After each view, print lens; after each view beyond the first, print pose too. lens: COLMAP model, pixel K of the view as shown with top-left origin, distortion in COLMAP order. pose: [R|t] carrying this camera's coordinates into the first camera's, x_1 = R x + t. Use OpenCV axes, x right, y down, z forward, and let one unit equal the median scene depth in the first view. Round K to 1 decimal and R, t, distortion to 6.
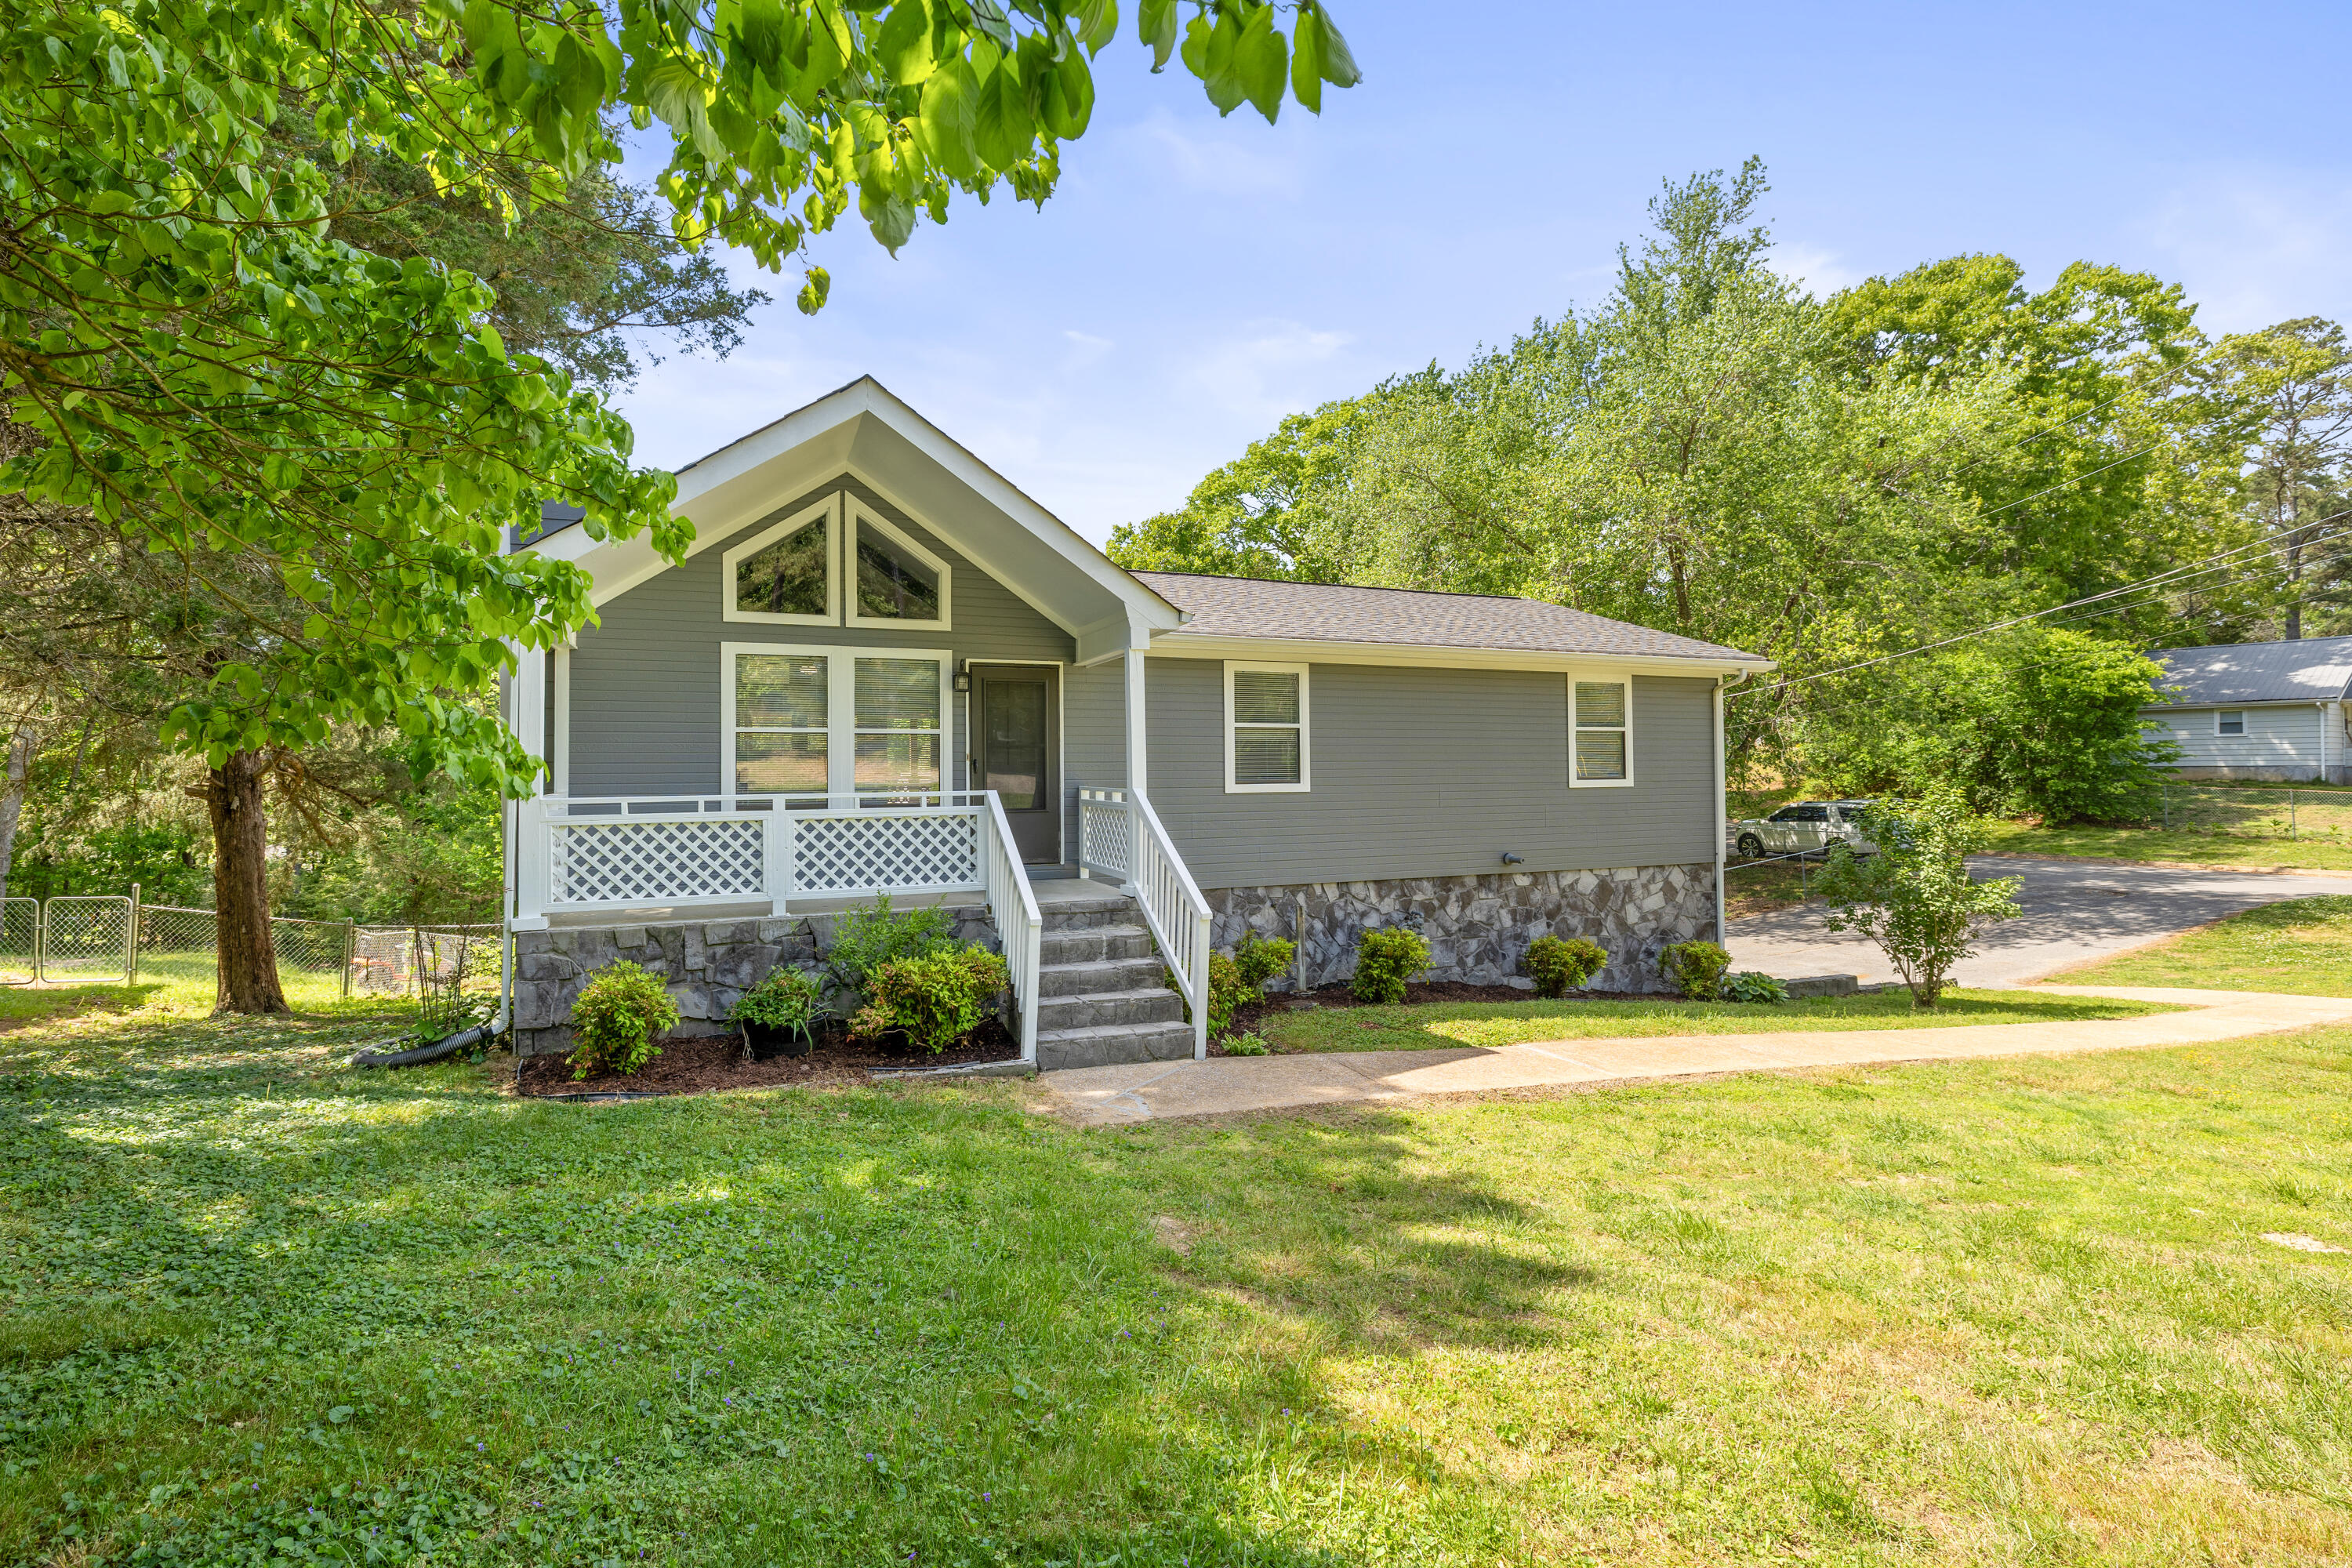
lens RADIAL K [[1058.1, 0, 1173.3], [0, 1058.1, 752.5], [0, 0, 1]] dist [-0.008121, -0.000322]
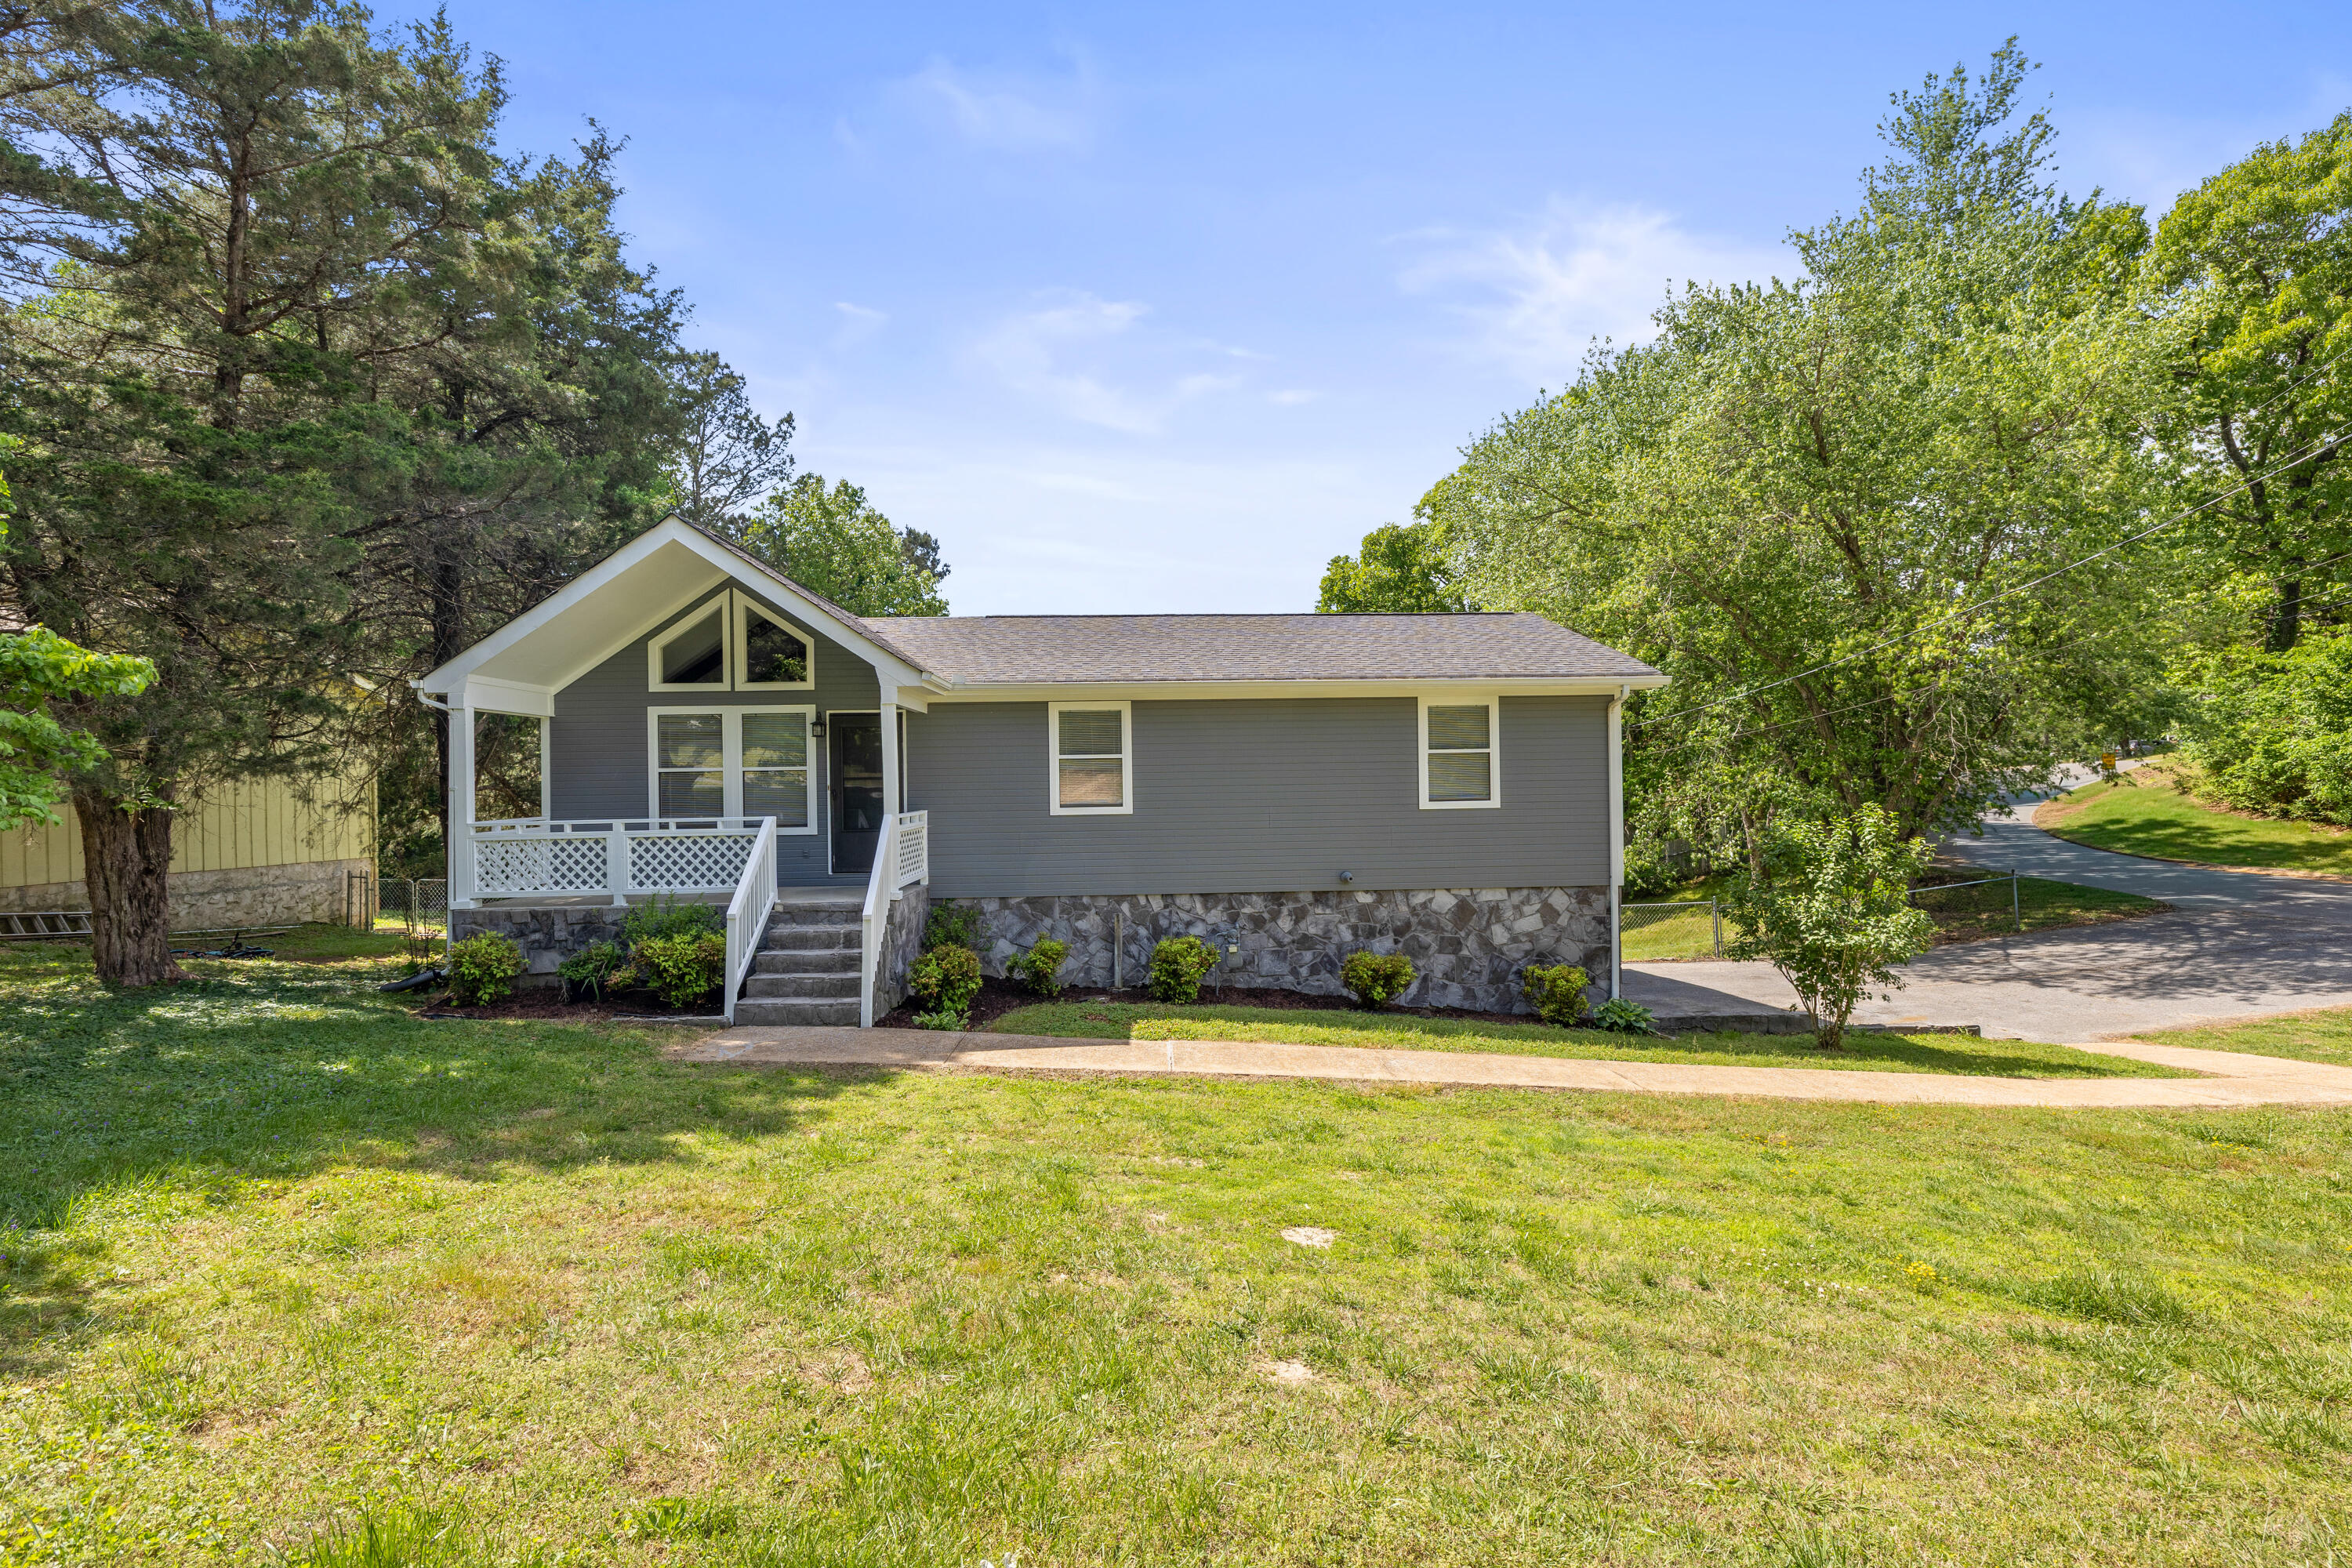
lens RADIAL K [[1047.1, 0, 1174.3], [0, 1047.1, 777.8], [0, 0, 1]] dist [-0.006401, -0.000469]
pose [[0.940924, -0.008194, -0.338519, 0.564108], [0.014739, 0.999751, 0.016768, -0.020556], [0.338297, -0.020767, 0.940810, -0.044327]]
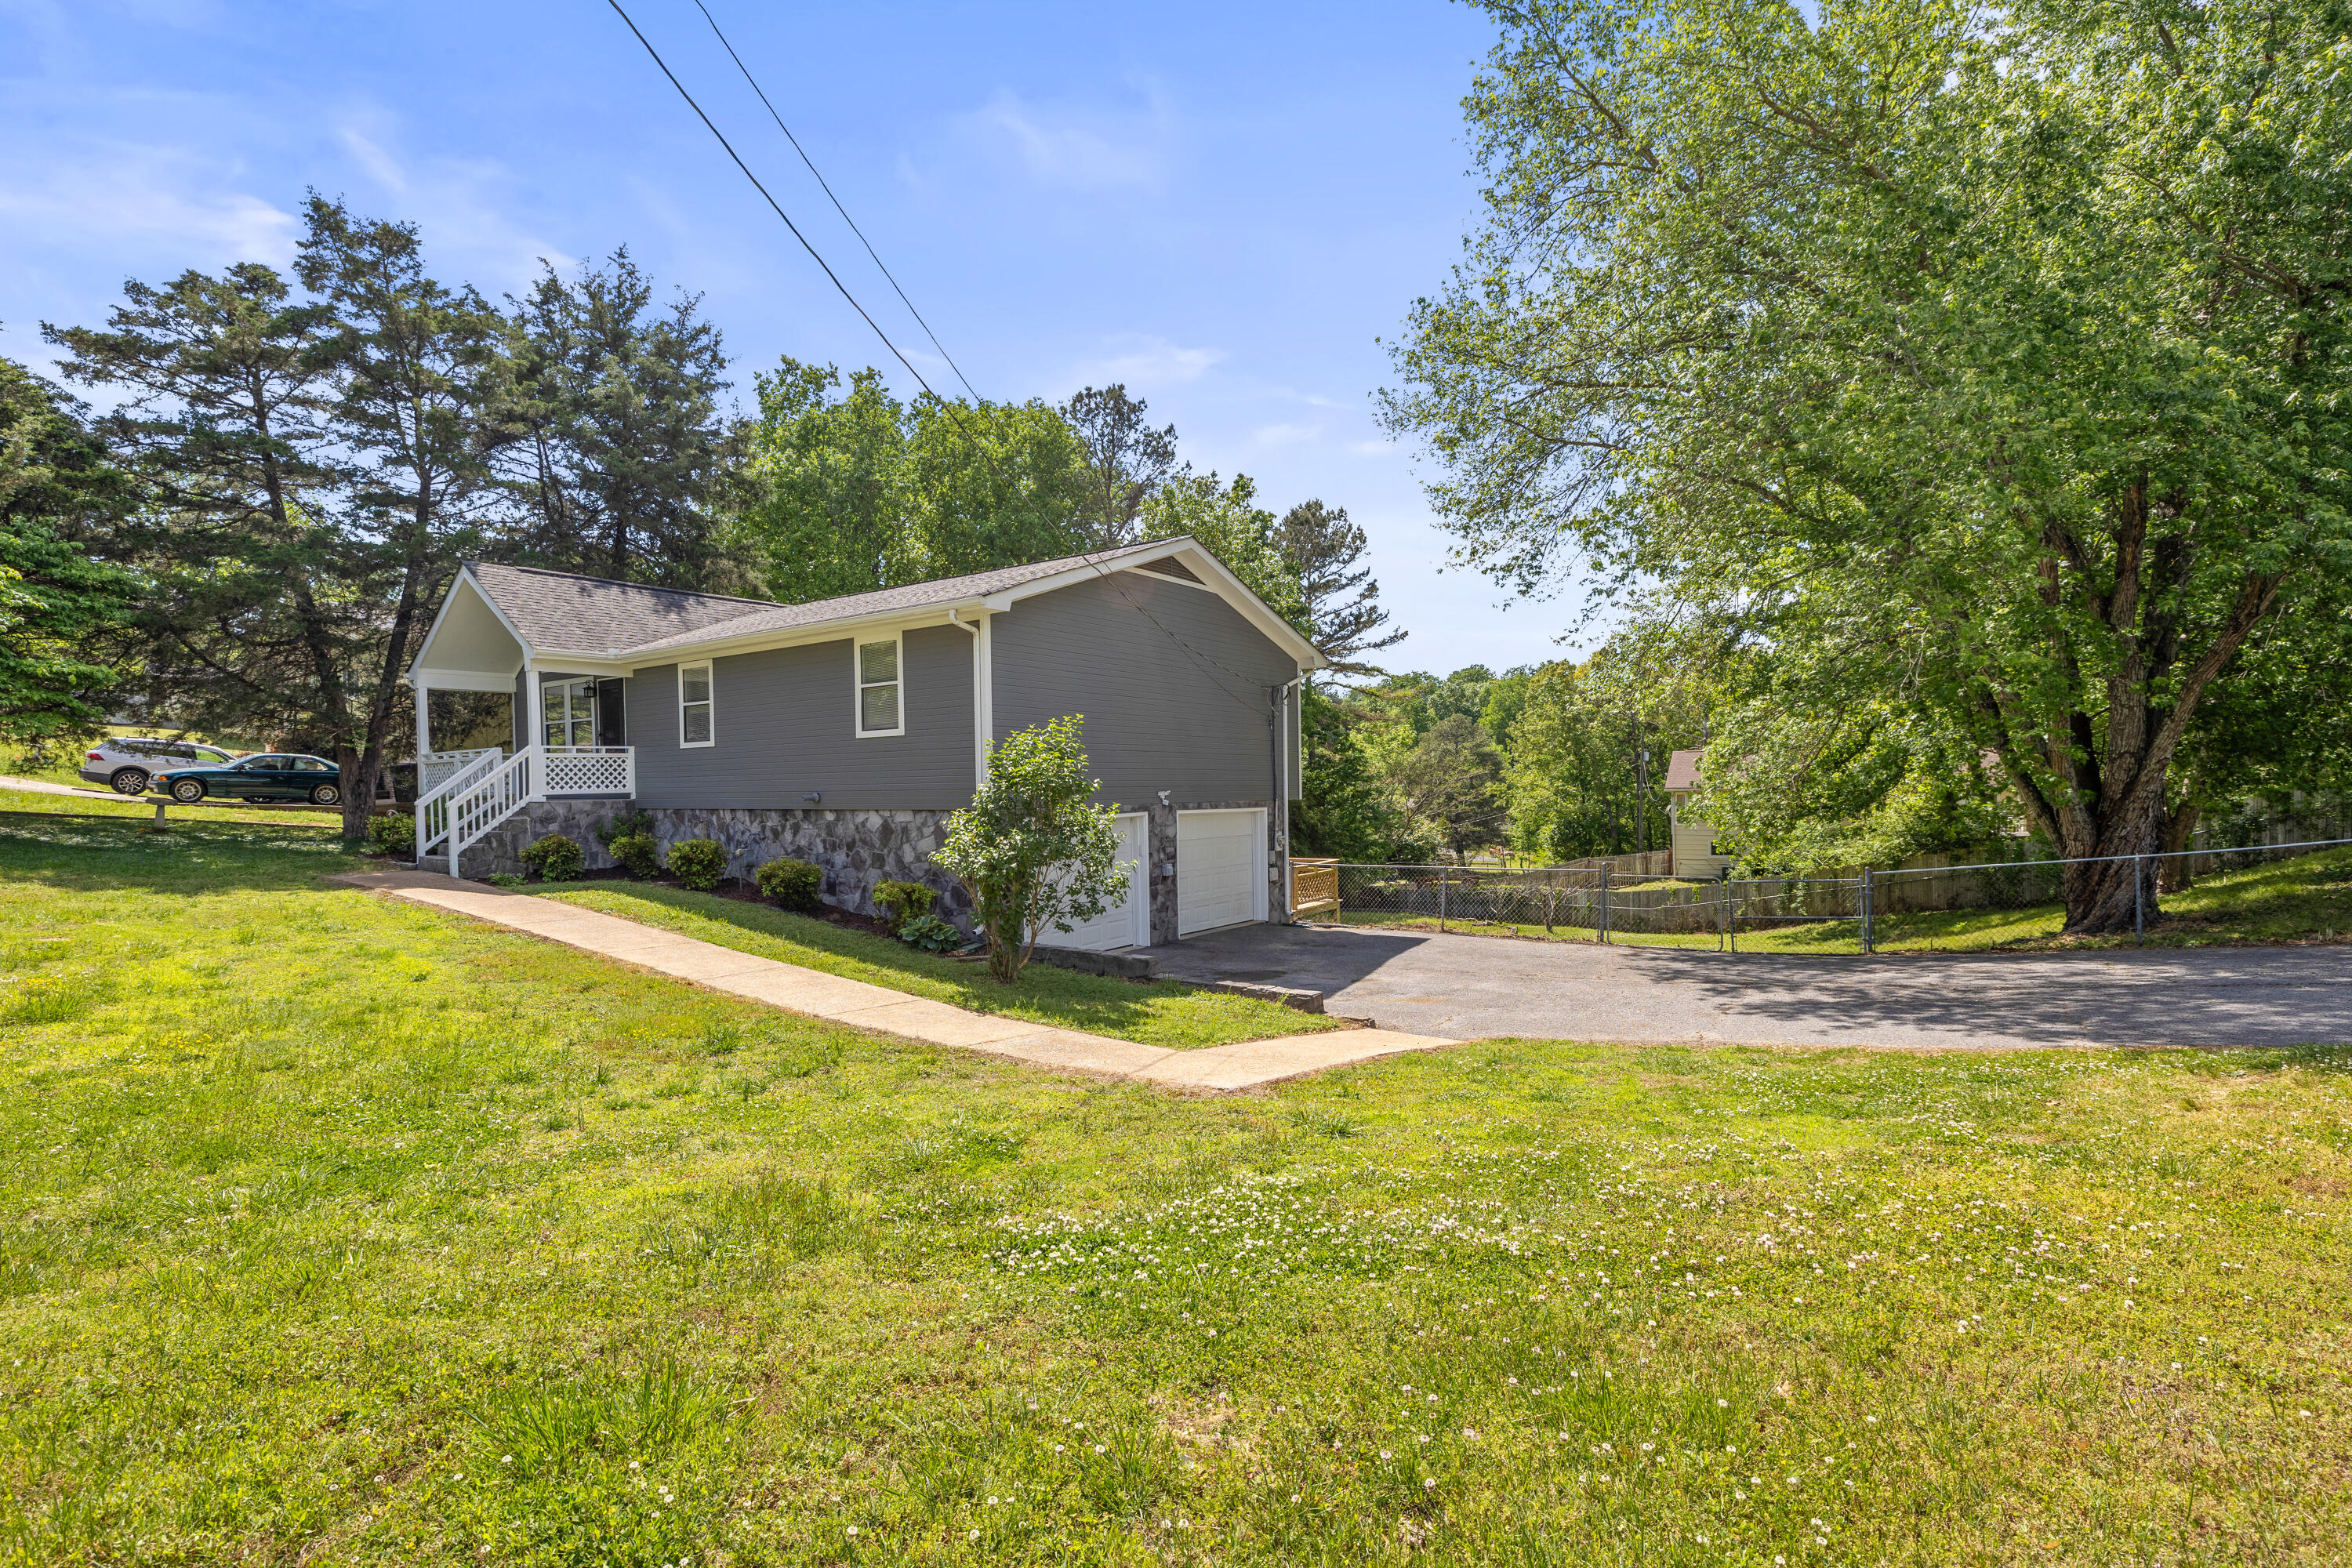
lens RADIAL K [[1058.1, 0, 1173.3], [0, 1058.1, 752.5], [0, 0, 1]] dist [-0.008121, -0.000322]
pose [[0.528719, -0.013974, -0.848682, 1.746925], [0.046886, 0.998819, 0.012763, 0.057433], [0.847501, -0.046539, 0.528750, 0.778825]]
